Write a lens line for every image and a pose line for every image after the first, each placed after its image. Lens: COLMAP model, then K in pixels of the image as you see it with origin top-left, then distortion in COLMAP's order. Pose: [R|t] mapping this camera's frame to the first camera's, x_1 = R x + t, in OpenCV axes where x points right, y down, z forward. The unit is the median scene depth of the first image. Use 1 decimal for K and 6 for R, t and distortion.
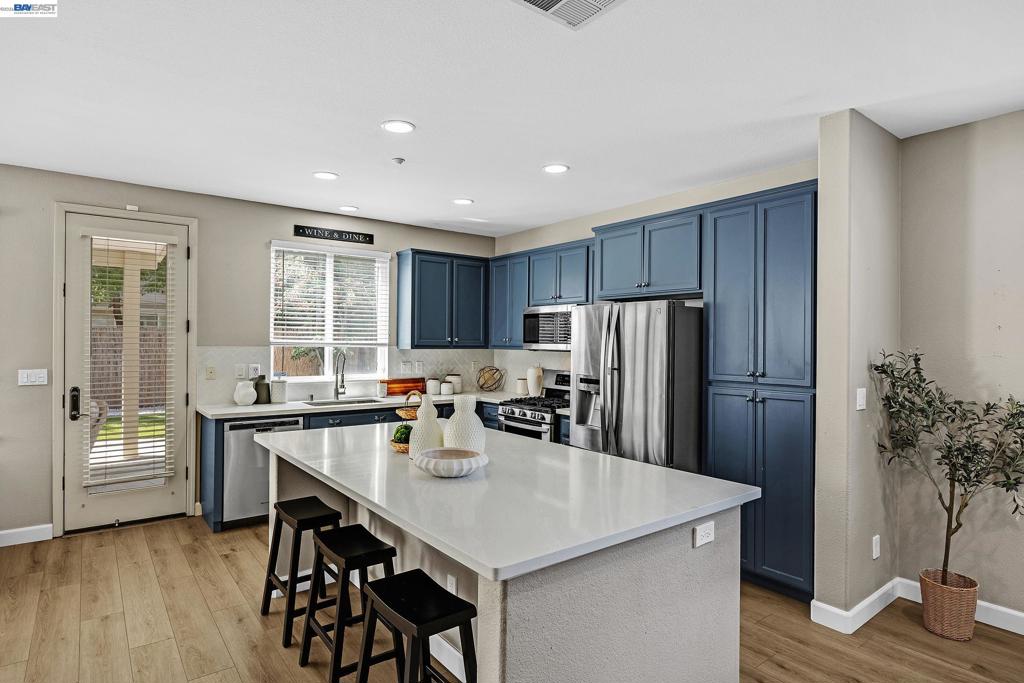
lens RADIAL K [[554.7, 0, 511.6], [0, 554.7, 342.5], [0, 0, 1]] dist [-0.007217, -0.000292]
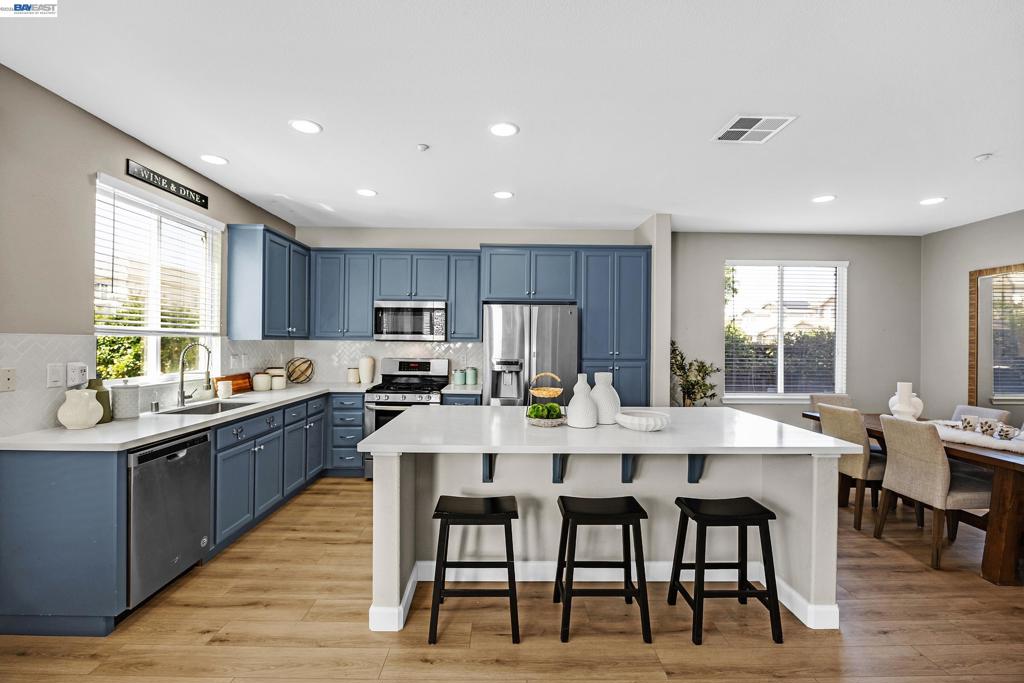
lens RADIAL K [[443.4, 0, 509.5], [0, 443.4, 342.3], [0, 0, 1]] dist [-0.019658, 0.000290]
pose [[0.596932, -0.004220, 0.802281, -0.520563], [-0.002571, 0.999971, 0.007173, 0.010367], [-0.802288, -0.006345, 0.596904, 0.281428]]
